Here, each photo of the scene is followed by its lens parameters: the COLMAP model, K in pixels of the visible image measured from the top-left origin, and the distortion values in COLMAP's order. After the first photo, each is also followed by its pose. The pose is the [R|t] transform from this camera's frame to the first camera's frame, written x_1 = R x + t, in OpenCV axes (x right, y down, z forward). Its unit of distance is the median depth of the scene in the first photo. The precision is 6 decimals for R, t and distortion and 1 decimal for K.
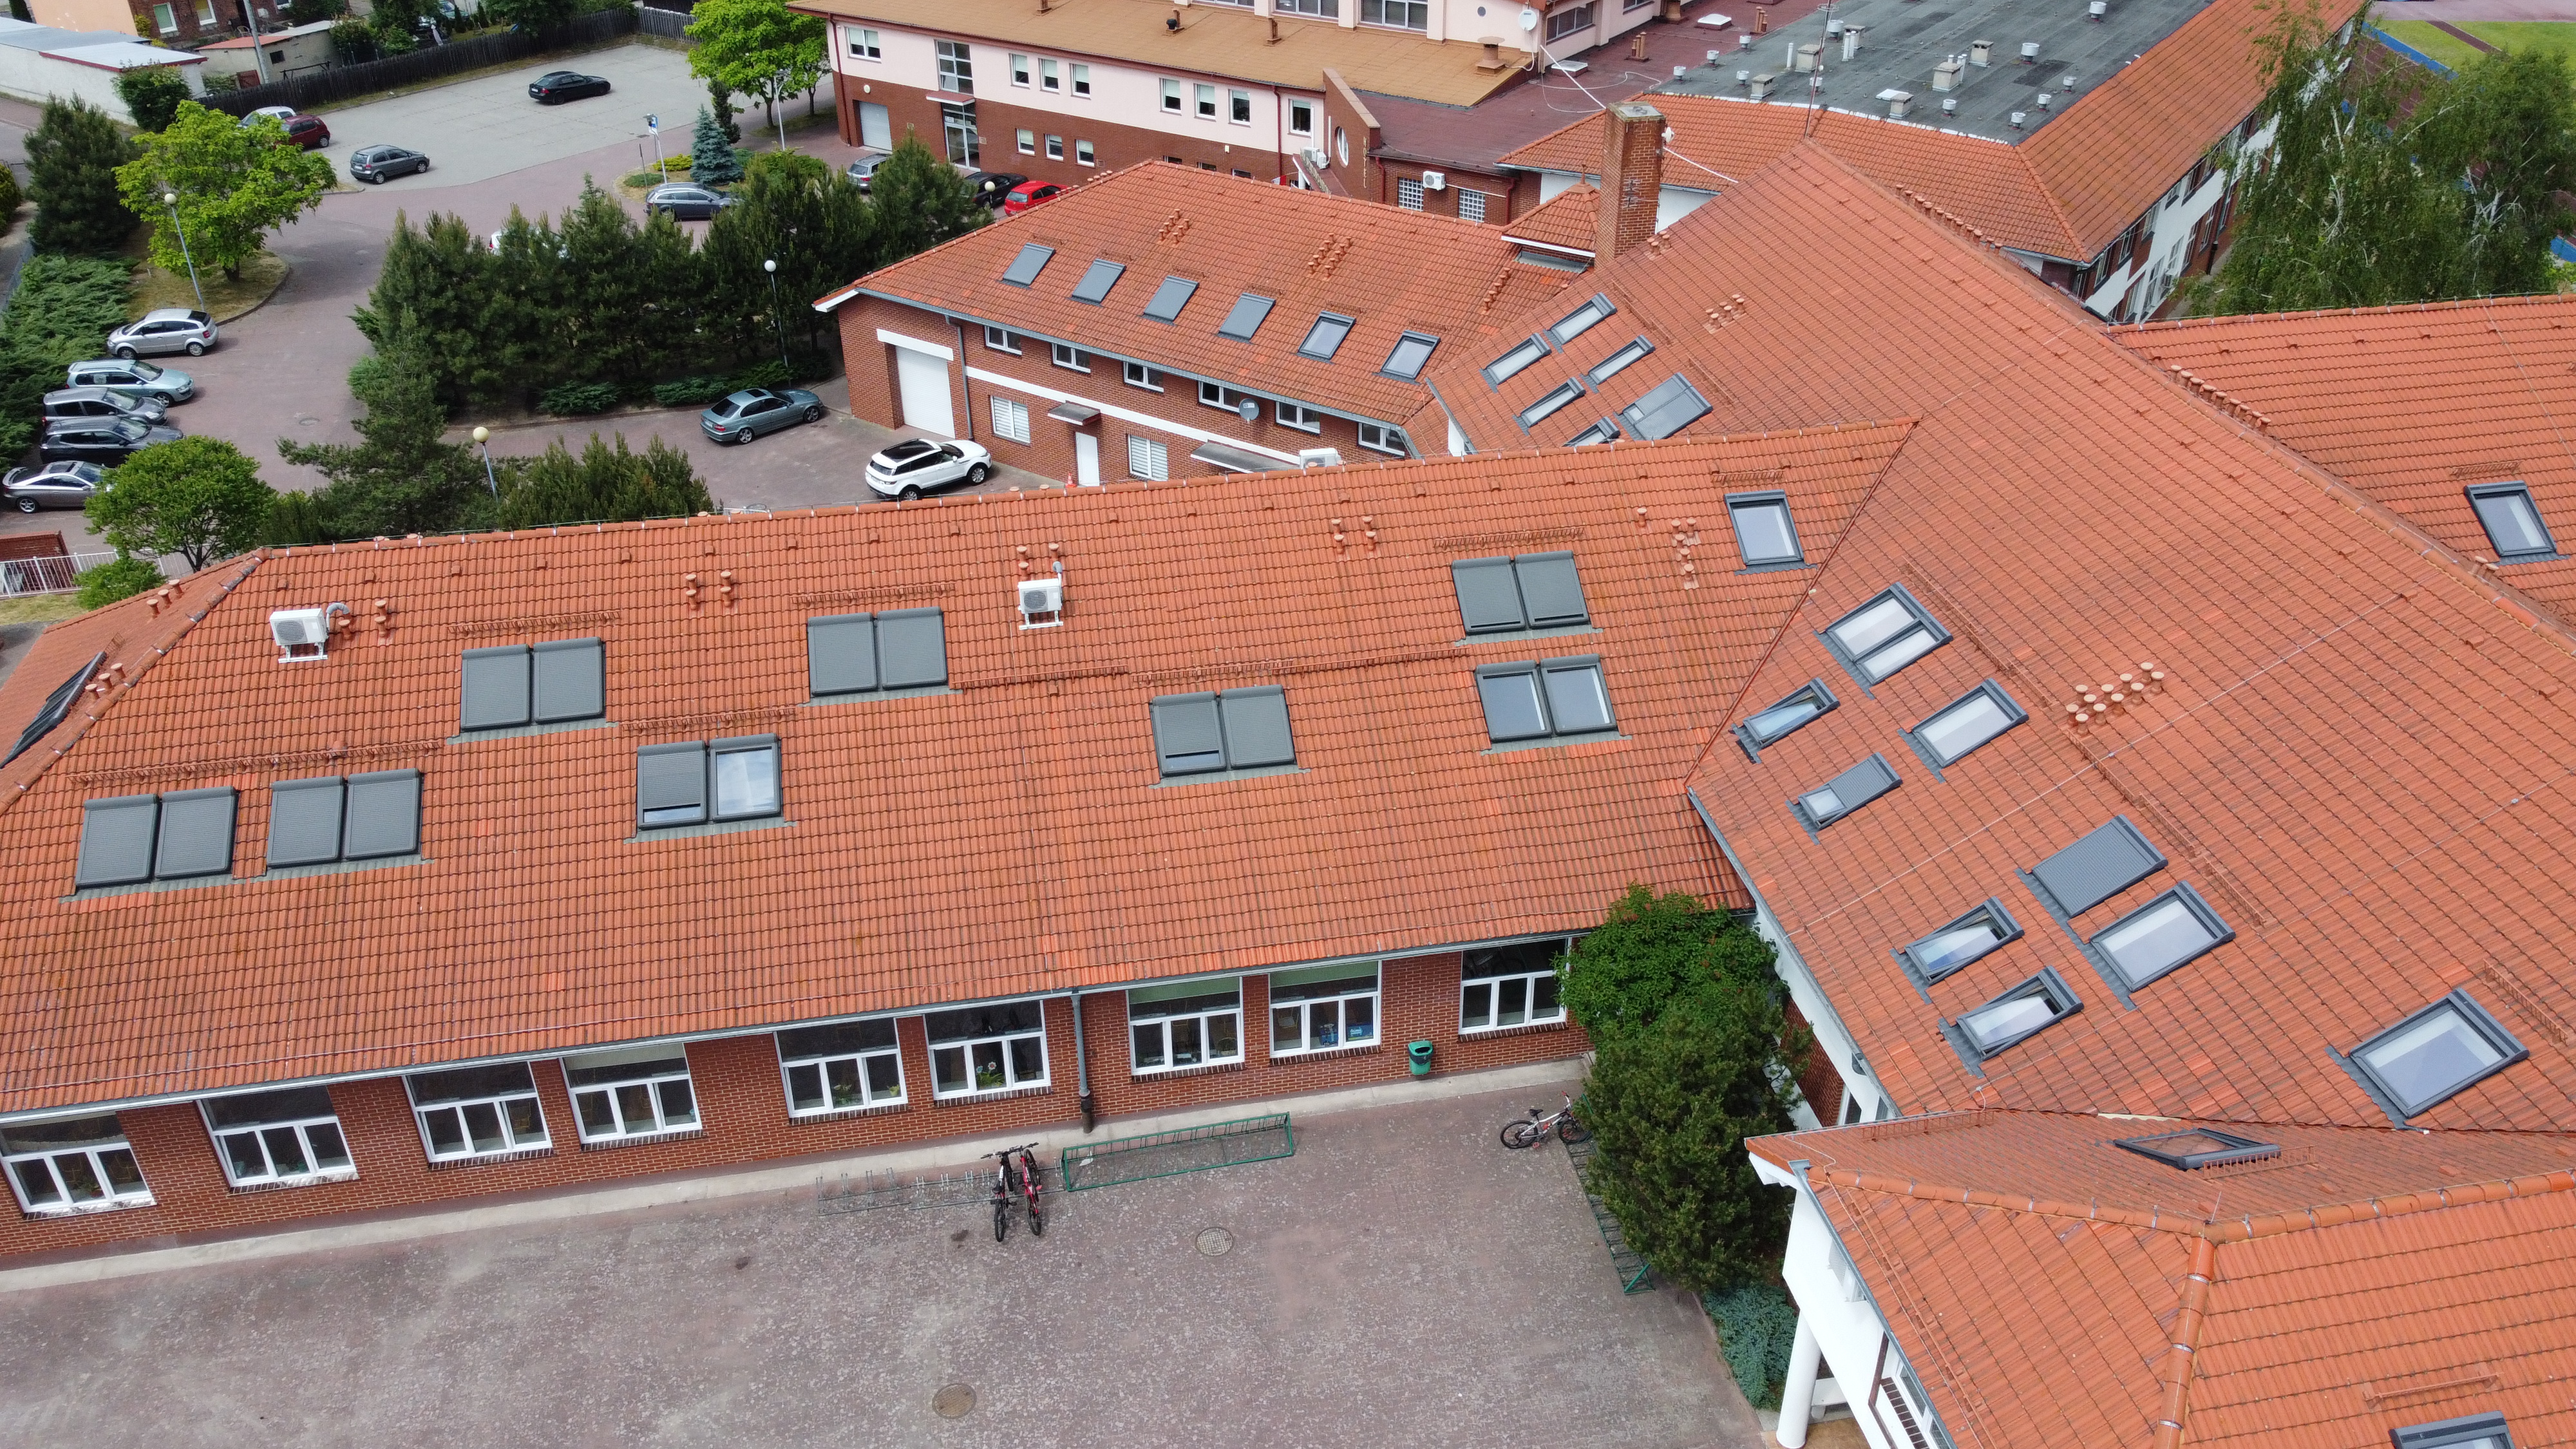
lens RADIAL K [[1948.7, 0, 1284.7], [0, 1948.7, 722.5], [0, 0, 1]] dist [0.003348, -0.009917]
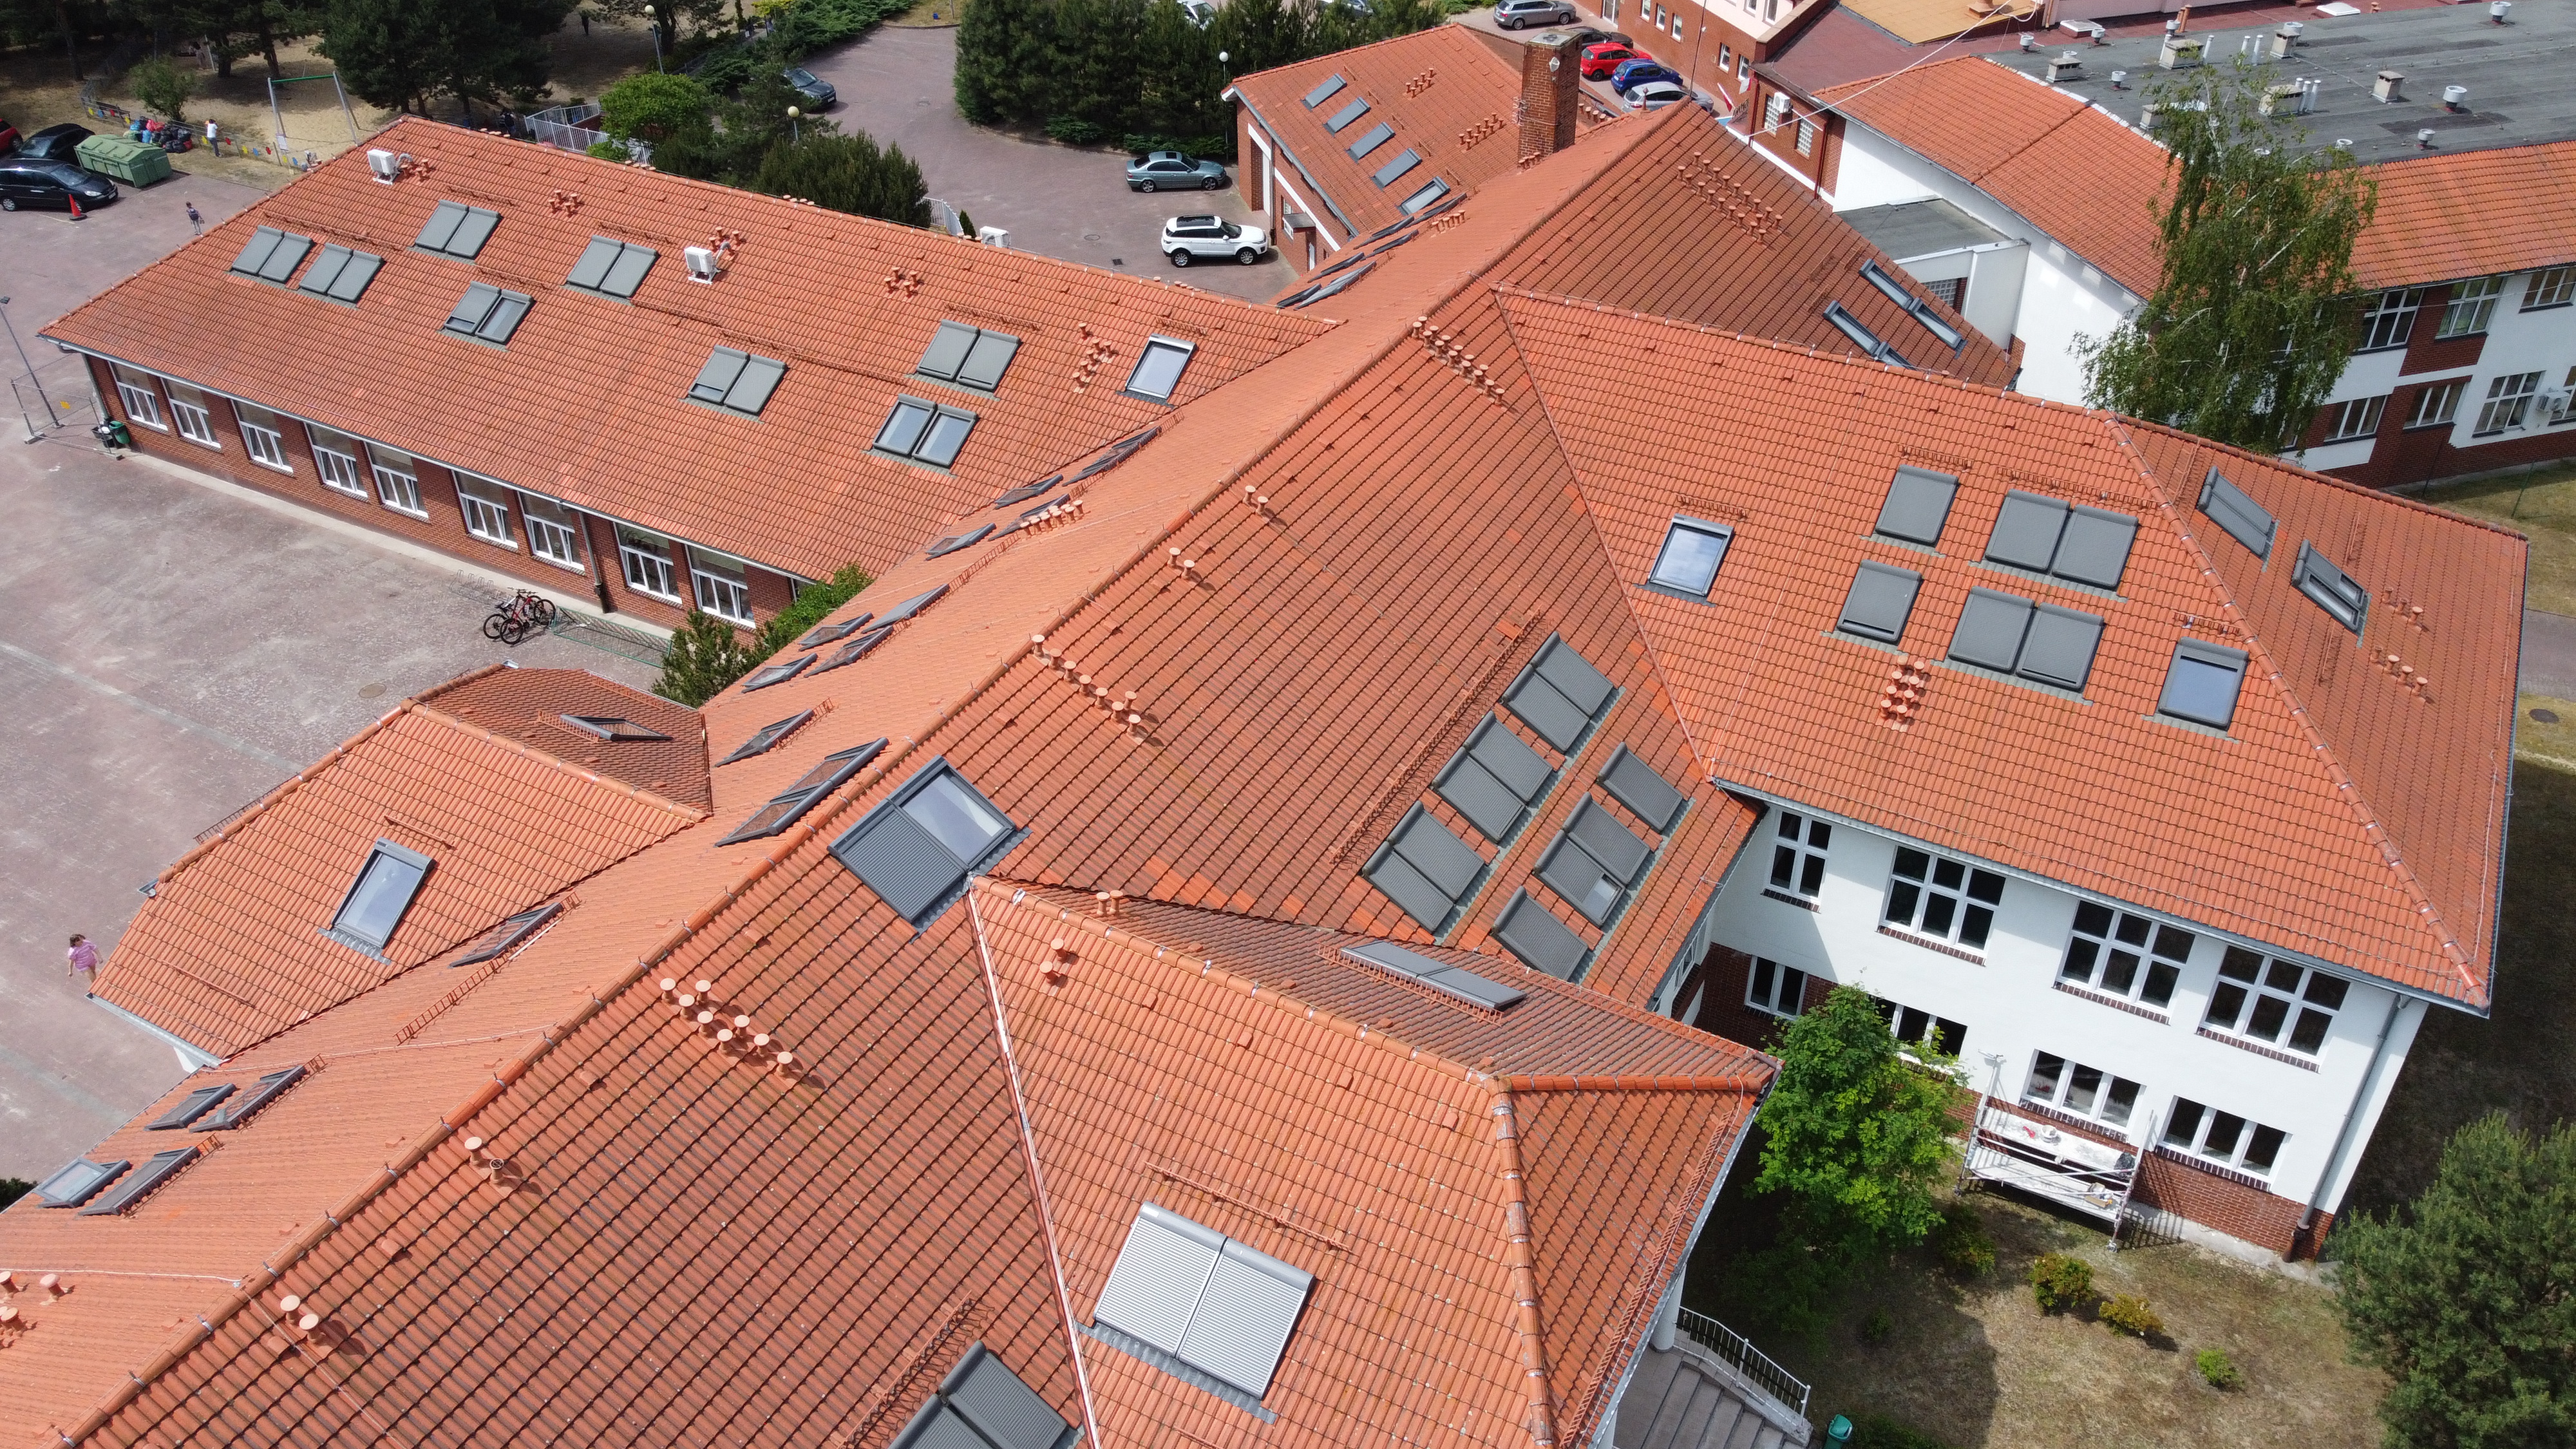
lens RADIAL K [[1948.7, 0, 1279.4], [0, 1948.7, 728.9], [0, 0, 1]] dist [0.003348, -0.009917]
pose [[0.779017, 0.368656, -0.507174, 0.560654], [-0.328233, 0.928973, 0.171090, -0.068018], [0.534224, 0.033189, 0.844691, 0.008760]]
